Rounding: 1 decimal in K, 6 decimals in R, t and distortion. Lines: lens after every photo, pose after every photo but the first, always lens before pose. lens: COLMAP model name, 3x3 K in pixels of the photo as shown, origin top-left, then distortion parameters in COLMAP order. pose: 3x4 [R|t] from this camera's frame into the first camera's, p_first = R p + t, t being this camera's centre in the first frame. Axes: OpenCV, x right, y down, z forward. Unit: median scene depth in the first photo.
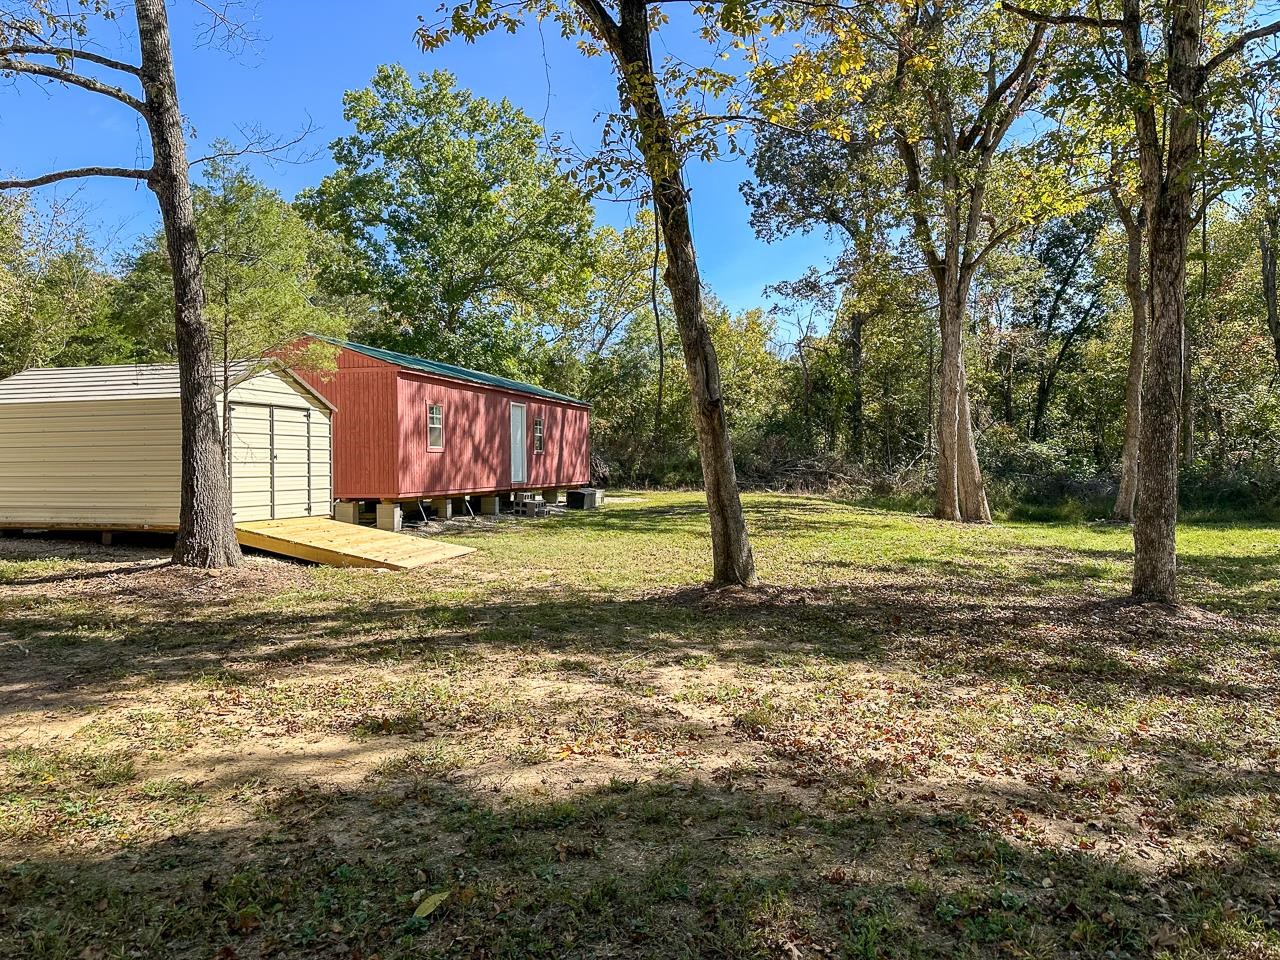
lens RADIAL K [[896.6, 0, 640.0], [0, 896.6, 480.0], [0, 0, 1]] dist [-0.002244, -0.005797]
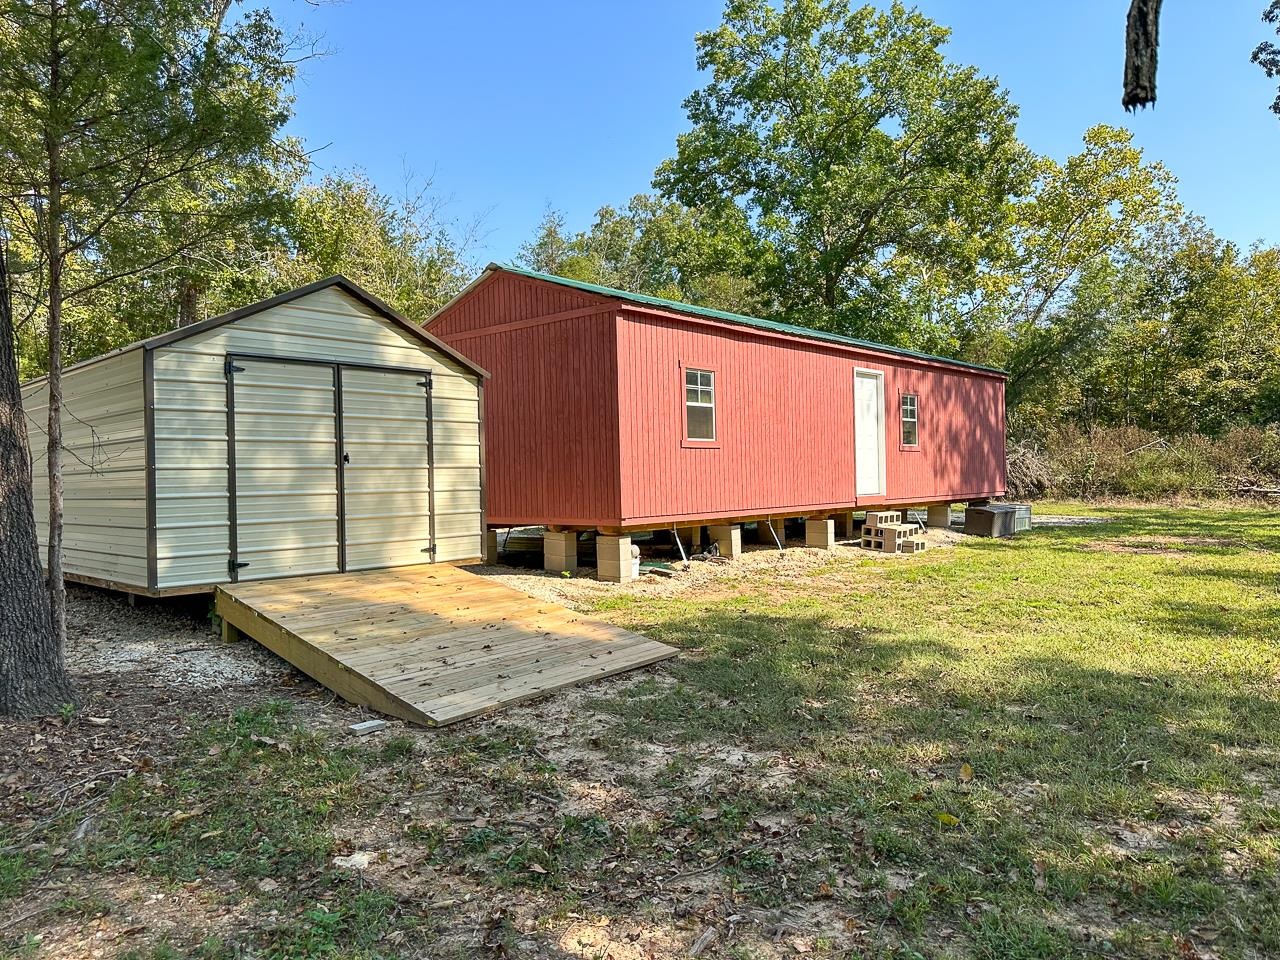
lens RADIAL K [[896.6, 0, 640.0], [0, 896.6, 480.0], [0, 0, 1]] dist [-0.002244, -0.005797]
pose [[0.889215, -0.015075, -0.457242, 0.003113], [0.010379, 0.999864, -0.012780, -0.000906], [0.457373, 0.006619, 0.889251, 0.216244]]
